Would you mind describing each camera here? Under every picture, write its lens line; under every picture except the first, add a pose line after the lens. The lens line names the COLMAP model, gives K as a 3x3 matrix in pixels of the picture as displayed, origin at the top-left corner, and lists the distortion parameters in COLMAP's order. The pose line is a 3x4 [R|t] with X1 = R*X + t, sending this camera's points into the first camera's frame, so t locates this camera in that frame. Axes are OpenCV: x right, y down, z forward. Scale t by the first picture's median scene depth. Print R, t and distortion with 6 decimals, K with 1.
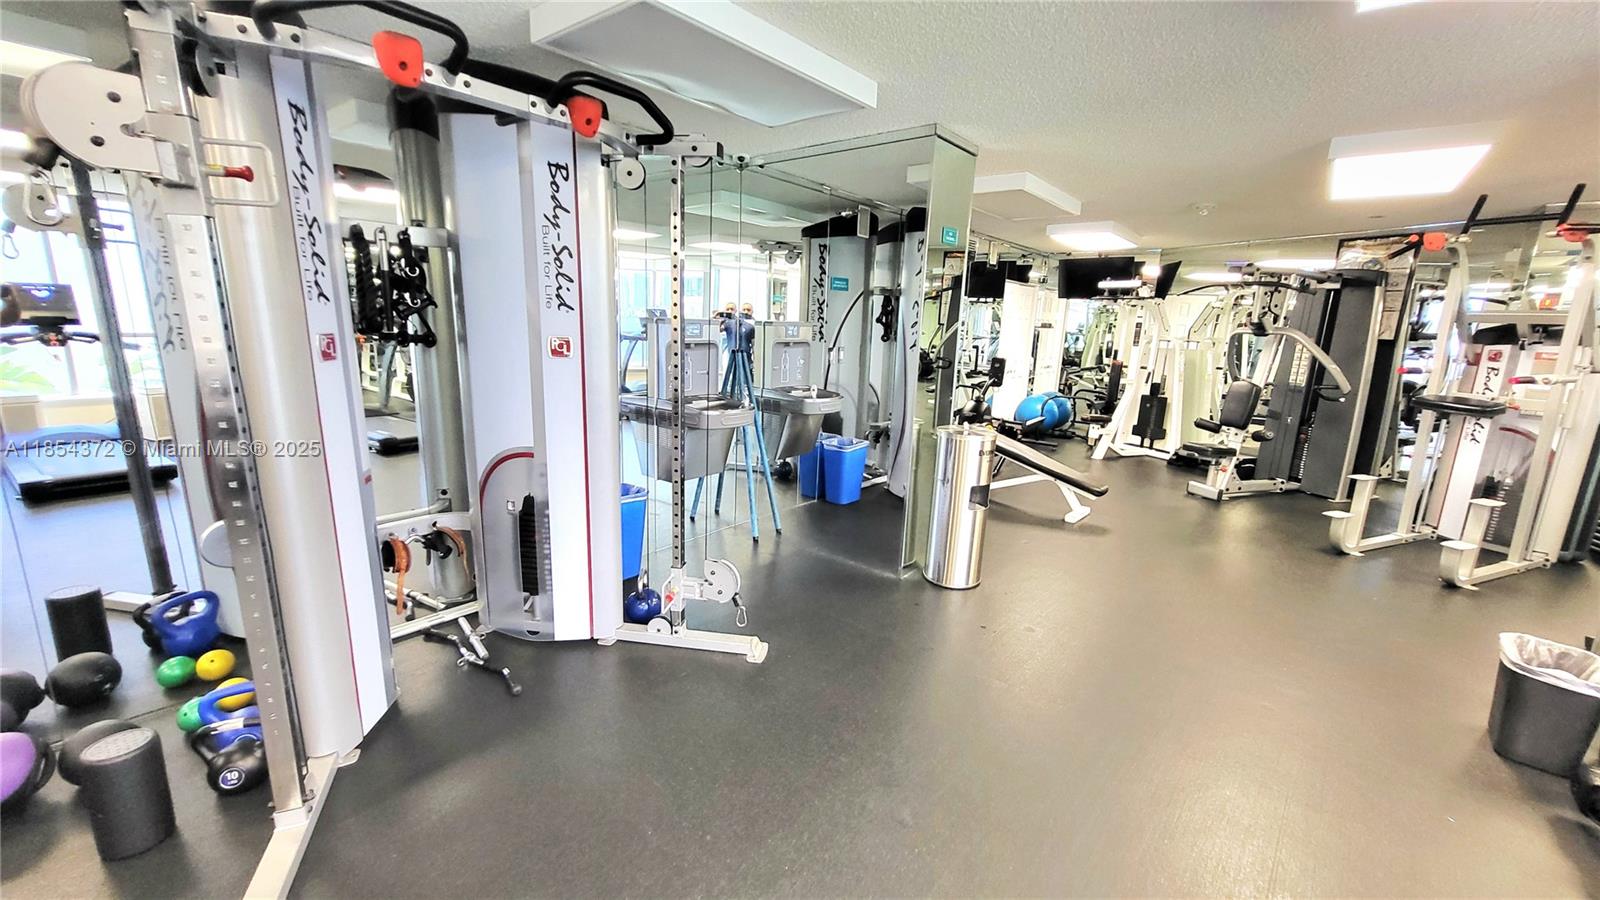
lens RADIAL K [[628.4, 0, 799.3], [0, 628.4, 452.6], [0, 0, 1]] dist [-0.002732, 0.000320]
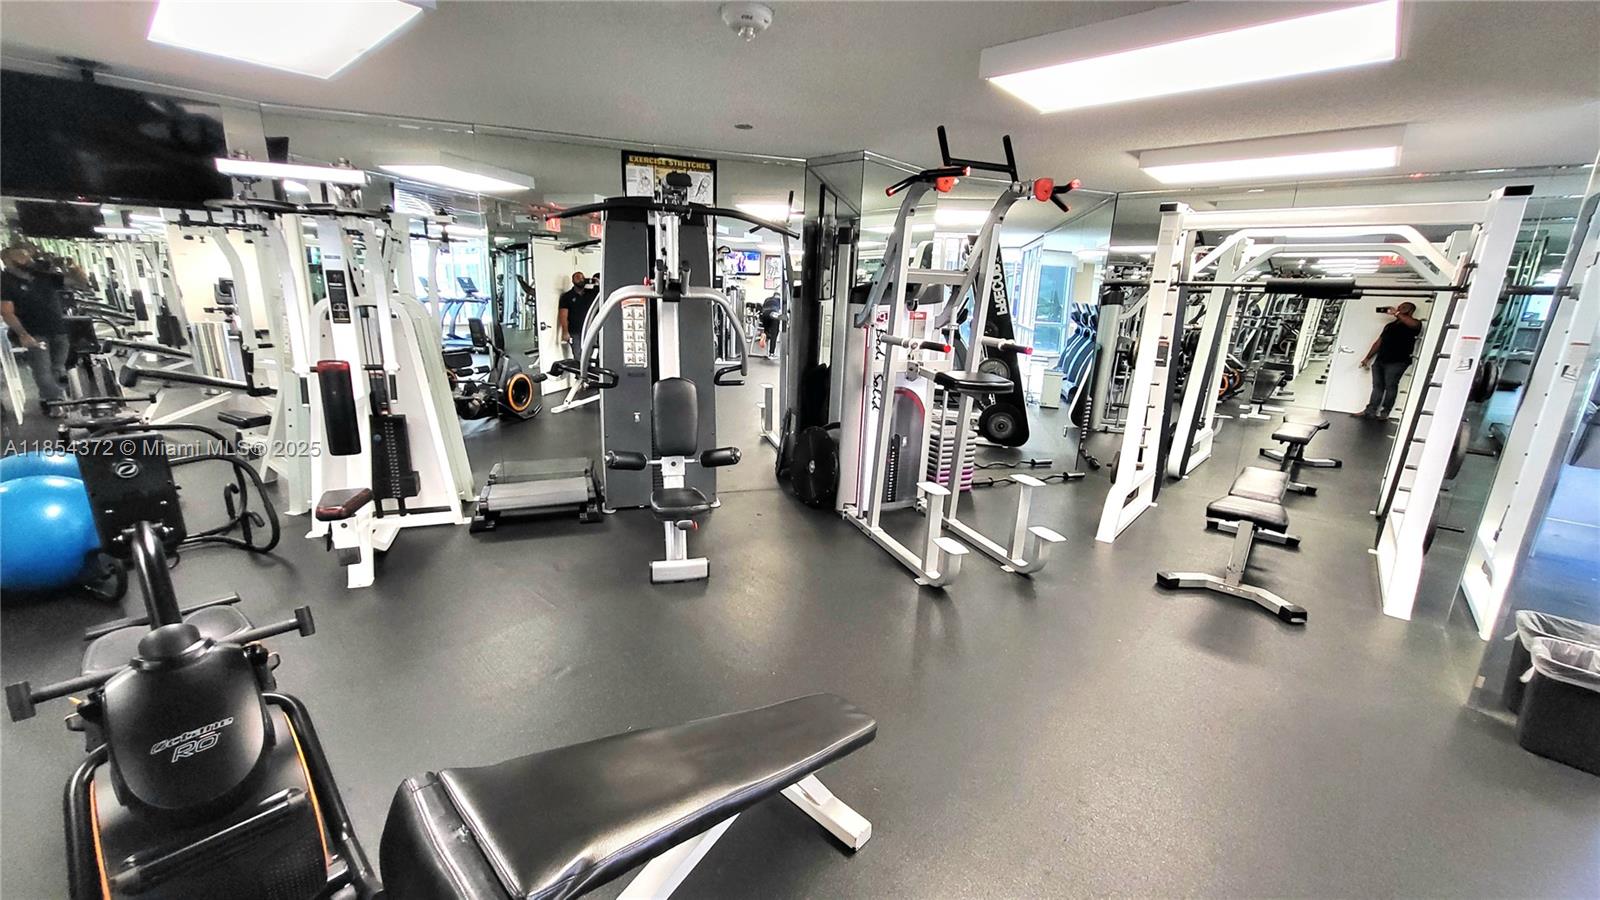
lens RADIAL K [[628.4, 0, 798.4], [0, 628.4, 453.3], [0, 0, 1]] dist [-0.002732, 0.000320]
pose [[0.092297, -0.285327, 0.953976, 0.110531], [0.176006, 0.947654, 0.266408, -0.144950], [-0.980053, 0.143317, 0.137684, 0.636452]]
